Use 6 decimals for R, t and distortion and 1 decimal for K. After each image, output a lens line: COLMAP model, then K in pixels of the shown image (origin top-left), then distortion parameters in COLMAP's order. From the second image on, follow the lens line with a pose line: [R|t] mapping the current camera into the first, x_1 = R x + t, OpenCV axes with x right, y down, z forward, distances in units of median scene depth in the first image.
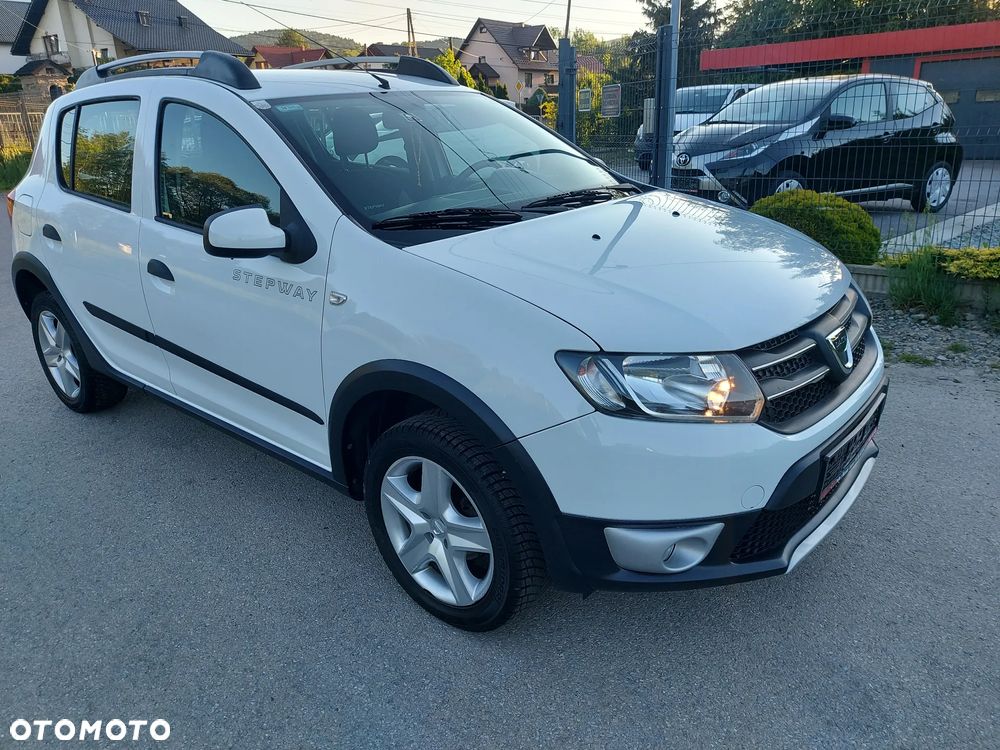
lens RADIAL K [[733.1, 0, 490.2], [0, 733.1, 382.0], [0, 0, 1]] dist [0.047273, -0.033447]
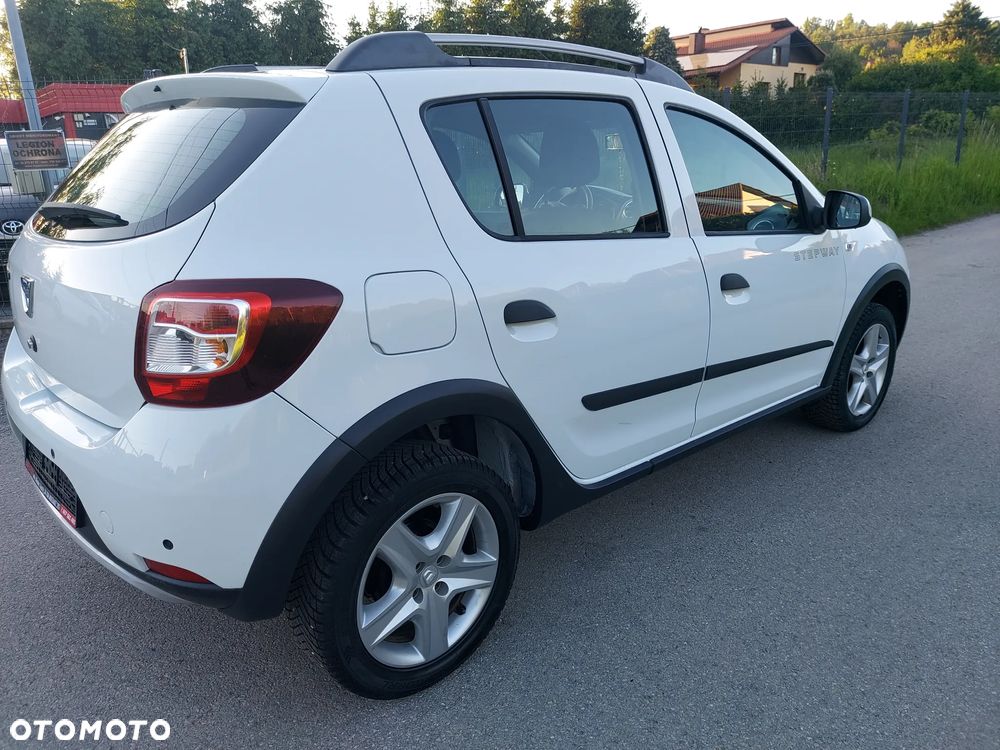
lens RADIAL K [[733.1, 0, 490.2], [0, 733.1, 382.0], [0, 0, 1]] dist [0.047273, -0.033447]
pose [[0.119434, -0.262767, 0.957439, -1.707017], [0.366112, 0.908039, 0.203539, -0.411036], [-0.922875, 0.326220, 0.204653, 1.370391]]
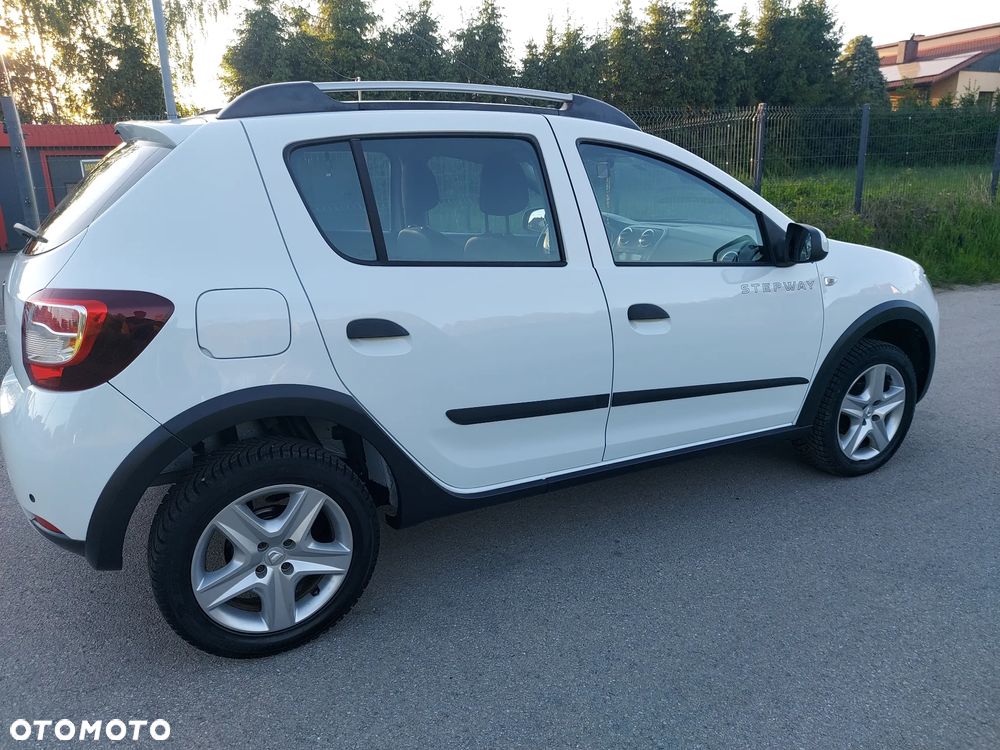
lens RADIAL K [[733.1, 0, 490.2], [0, 733.1, 382.0], [0, 0, 1]] dist [0.047273, -0.033447]
pose [[0.353899, -0.226559, 0.907428, -1.688689], [0.334178, 0.936803, 0.103562, -0.281619], [-0.873545, 0.266592, 0.407245, 0.983352]]
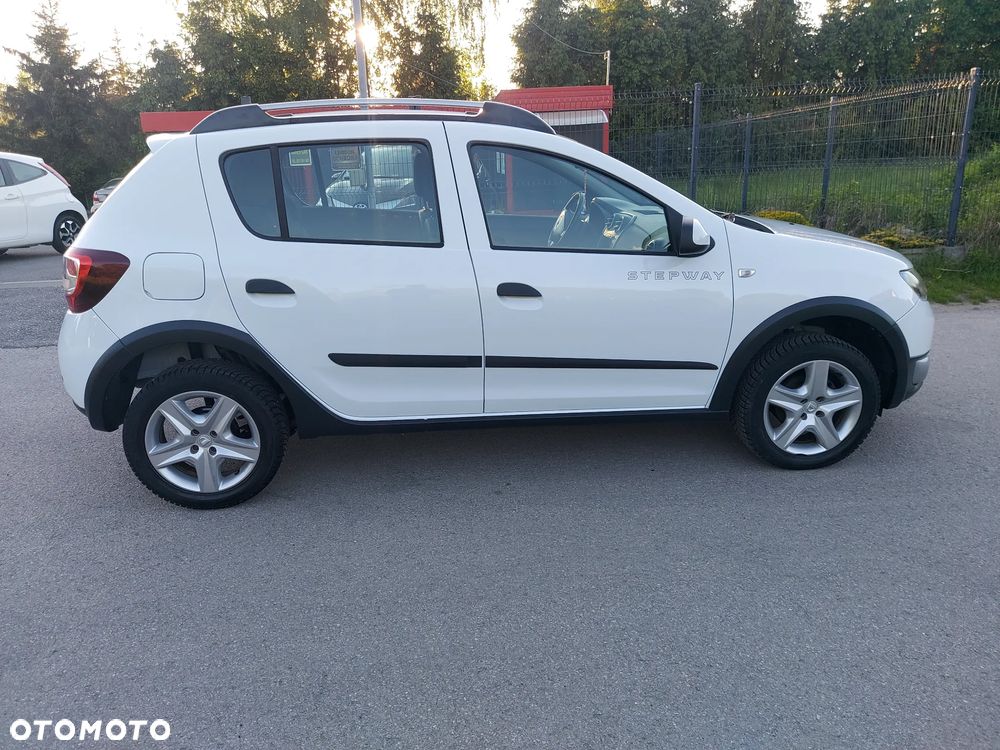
lens RADIAL K [[733.1, 0, 490.2], [0, 733.1, 382.0], [0, 0, 1]] dist [0.047273, -0.033447]
pose [[0.682917, -0.202691, 0.701812, -1.550377], [0.257417, 0.965881, 0.028471, -0.071673], [-0.683638, 0.161215, 0.711793, 0.312265]]
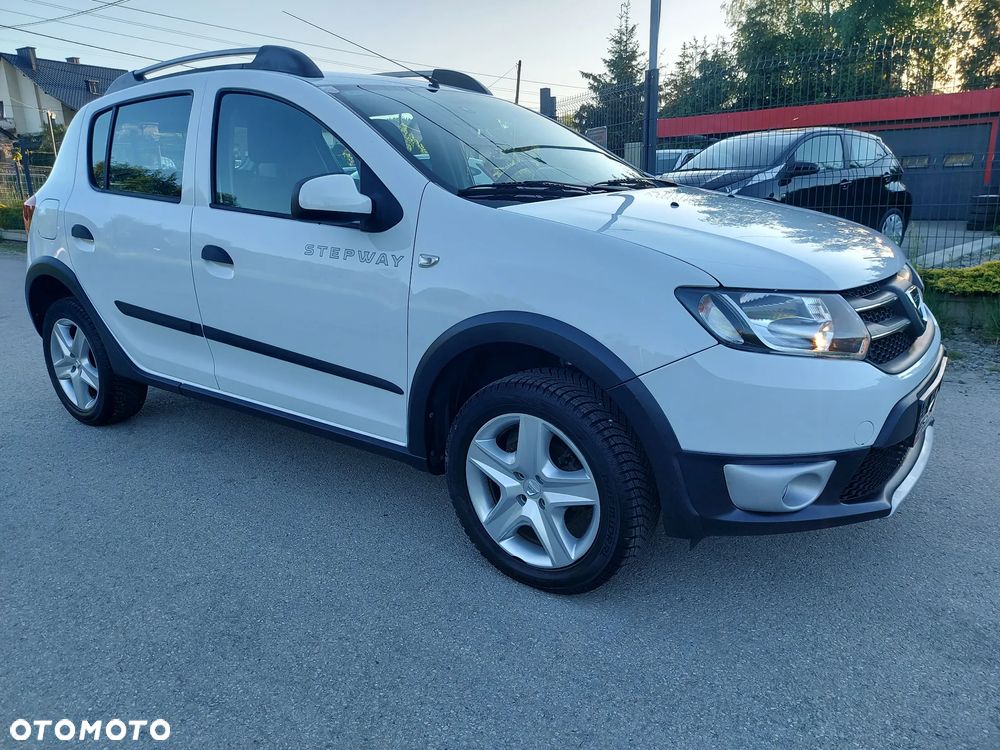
lens RADIAL K [[733.1, 0, 490.2], [0, 733.1, 382.0], [0, 0, 1]] dist [0.047273, -0.033447]
pose [[0.997404, -0.010087, 0.071302, -0.185012], [0.016356, 0.995995, -0.087896, 0.133648], [-0.070130, 0.088834, 0.993575, 0.009874]]
